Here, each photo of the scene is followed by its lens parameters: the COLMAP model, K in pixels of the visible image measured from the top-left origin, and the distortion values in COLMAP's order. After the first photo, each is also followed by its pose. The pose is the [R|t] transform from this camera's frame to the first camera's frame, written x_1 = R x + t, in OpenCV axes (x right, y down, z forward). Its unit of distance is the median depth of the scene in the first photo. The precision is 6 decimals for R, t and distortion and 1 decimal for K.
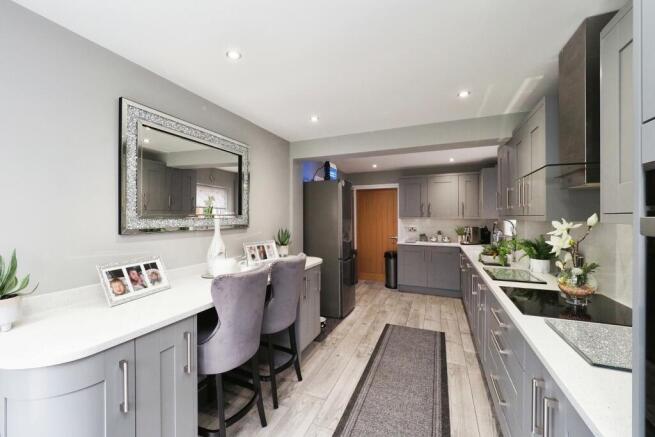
lens RADIAL K [[284.2, 0, 324.7], [0, 284.2, 220.7], [0, 0, 1]] dist [-0.000538, -0.000067]
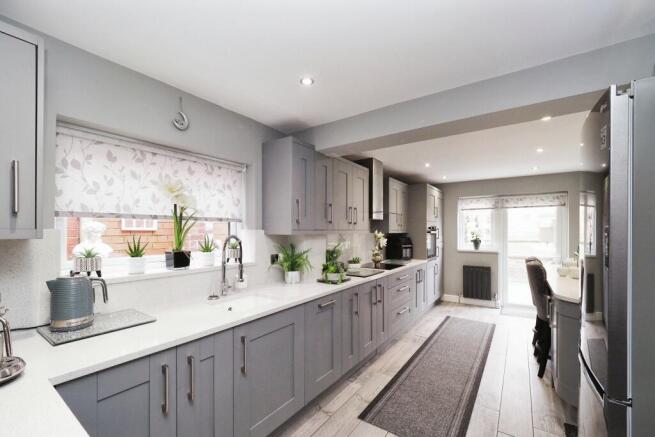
lens RADIAL K [[272.5, 0, 324.2], [0, 272.5, 223.9], [0, 0, 1]] dist [-0.000915, -0.000233]
pose [[-0.970153, -0.005886, 0.242422, 0.254209], [-0.006698, 0.999974, -0.002525, -0.023537], [-0.242401, -0.004074, -0.970168, 1.163647]]
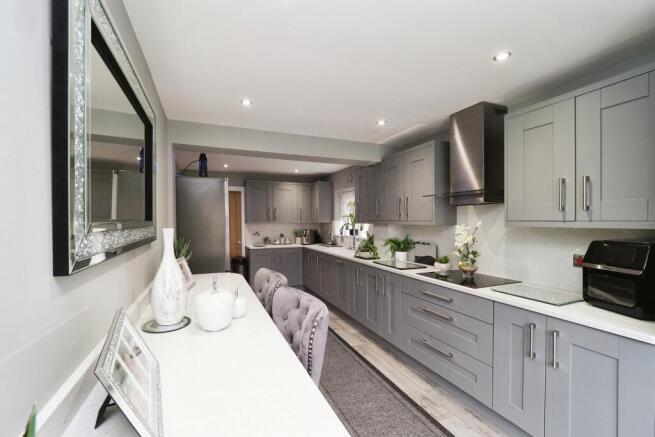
lens RADIAL K [[272.5, 0, 324.2], [0, 272.5, 223.9], [0, 0, 1]] dist [-0.000915, -0.000233]
pose [[0.695128, -0.009528, 0.718823, -0.260914], [0.009286, 0.999948, 0.004274, -0.006266], [-0.718826, 0.003704, 0.695180, 0.174421]]
